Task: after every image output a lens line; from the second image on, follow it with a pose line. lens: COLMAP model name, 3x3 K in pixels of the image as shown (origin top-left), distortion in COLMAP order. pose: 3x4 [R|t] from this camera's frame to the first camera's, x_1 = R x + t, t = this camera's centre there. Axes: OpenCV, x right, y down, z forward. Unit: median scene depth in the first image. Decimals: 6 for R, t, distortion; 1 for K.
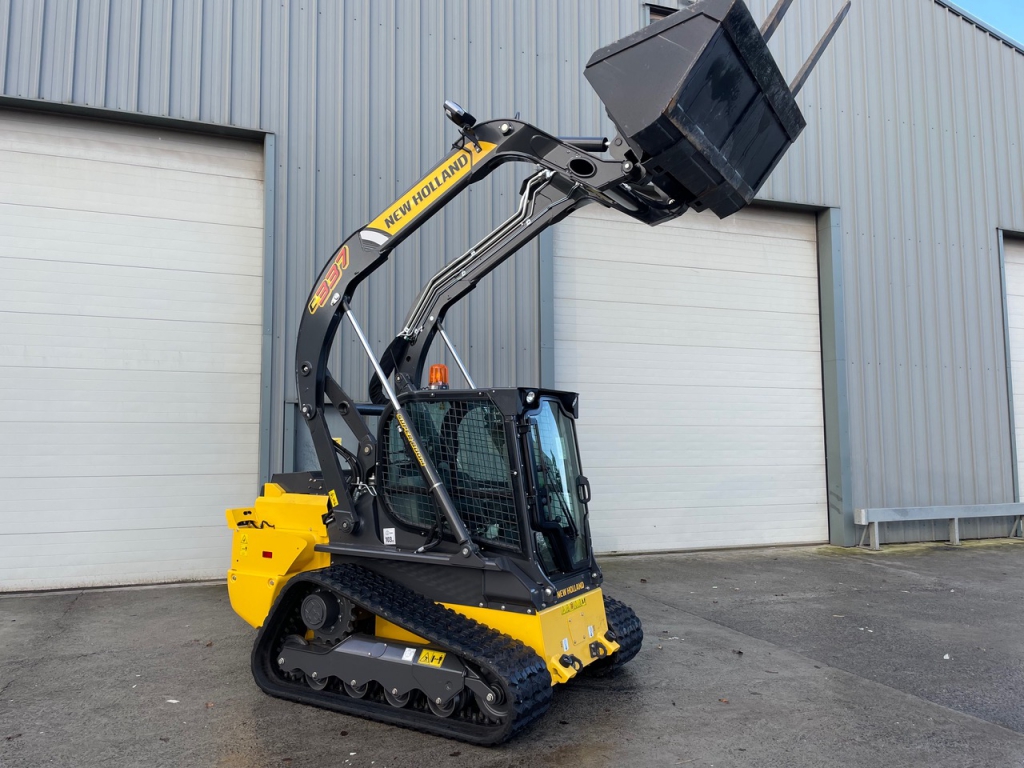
lens RADIAL K [[771.3, 0, 507.6], [0, 771.3, 379.1], [0, 0, 1]] dist [0.086651, -0.112897]
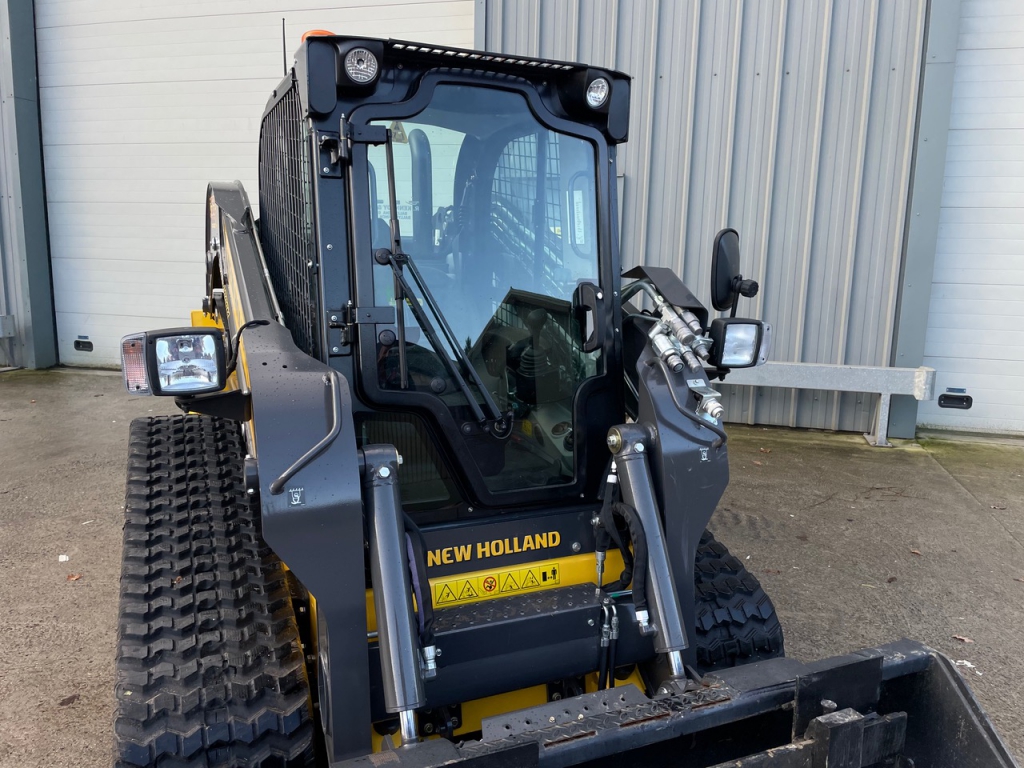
lens RADIAL K [[771.3, 0, 511.6], [0, 771.3, 380.2], [0, 0, 1]] dist [0.086651, -0.112897]
pose [[0.806973, 0.117022, -0.578879, 0.308191], [0.026389, 0.972049, 0.233289, 0.080192], [0.589999, -0.203534, 0.781329, 0.664997]]
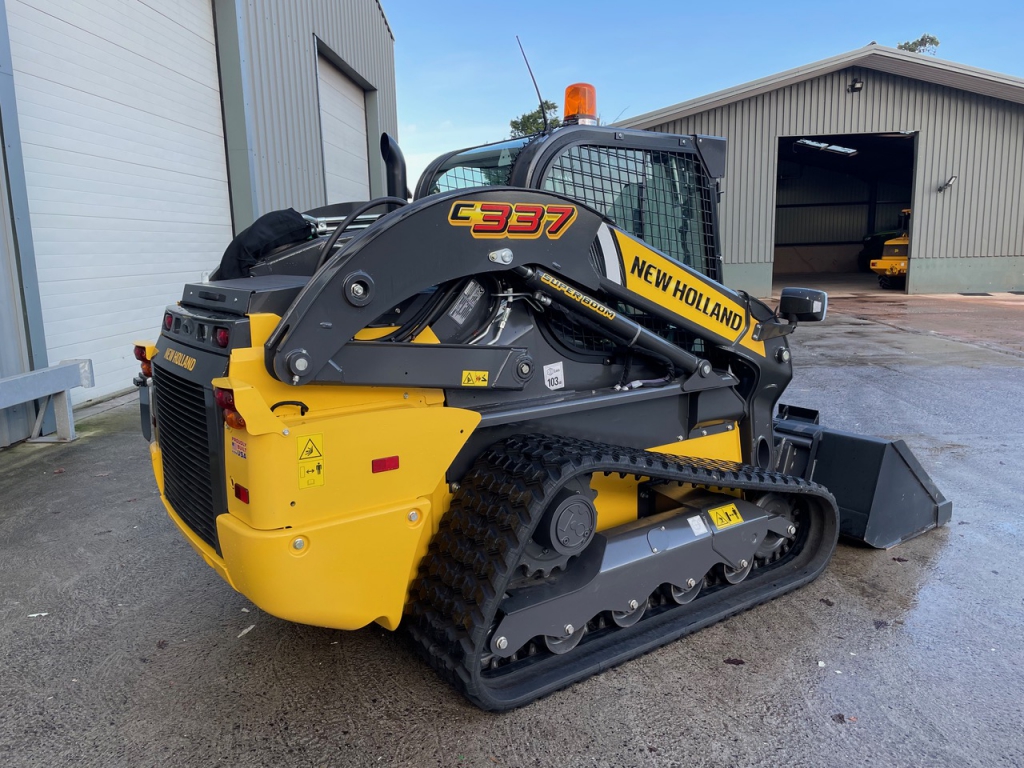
lens RADIAL K [[771.3, 0, 513.2], [0, 771.3, 376.8], [0, 0, 1]] dist [0.086651, -0.112897]
pose [[0.402456, -0.157323, 0.901820, -0.699913], [-0.055576, 0.979106, 0.195608, 0.089039], [-0.913751, -0.128843, 0.385304, 0.800763]]
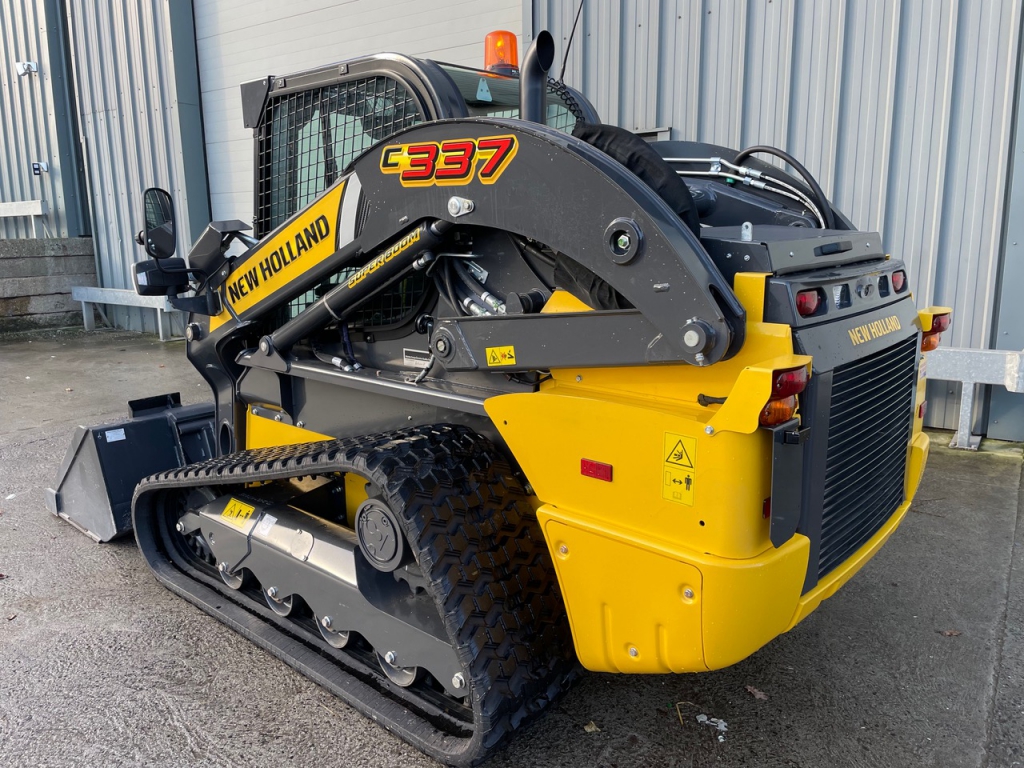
lens RADIAL K [[771.3, 0, 507.3], [0, 771.3, 380.0], [0, 0, 1]] dist [0.086651, -0.112897]
pose [[0.982807, 0.022958, -0.183203, -0.104804], [0.028686, 0.961204, 0.274342, 0.086594], [0.182394, -0.274881, 0.944020, 0.591685]]
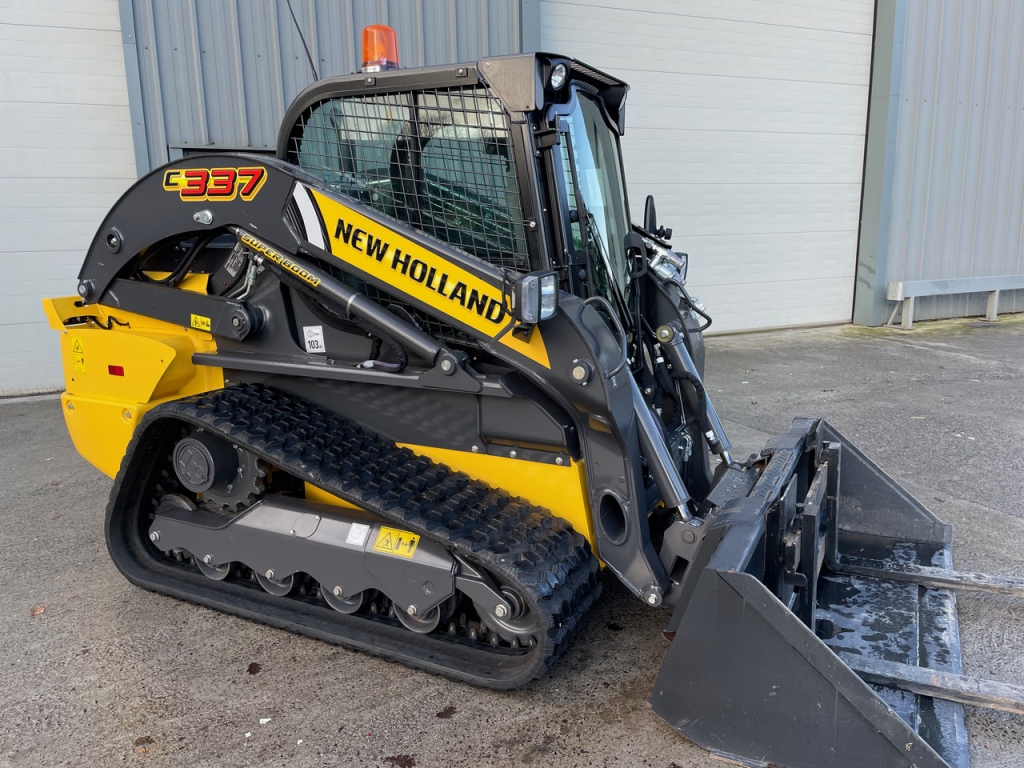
lens RADIAL K [[771.3, 0, 508.2], [0, 771.3, 388.7], [0, 0, 1]] dist [0.086651, -0.112897]
pose [[0.998192, -0.025842, 0.054259, -0.036604], [0.009328, 0.958510, 0.284905, 0.070294], [-0.059371, -0.283884, 0.957019, 0.407150]]
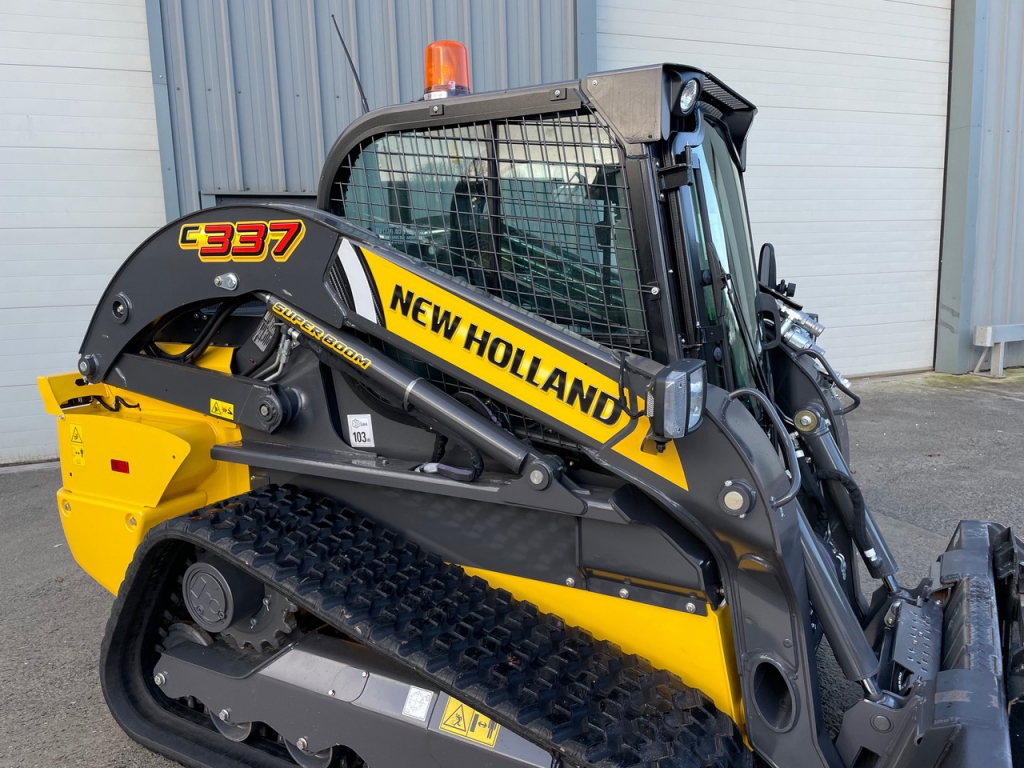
lens RADIAL K [[771.3, 0, 507.0], [0, 771.3, 388.3], [0, 0, 1]] dist [0.086651, -0.112897]
pose [[0.999543, -0.027652, 0.012200, -0.067813], [0.023944, 0.970807, 0.238666, 0.066117], [-0.018443, -0.238265, 0.971025, 0.542135]]
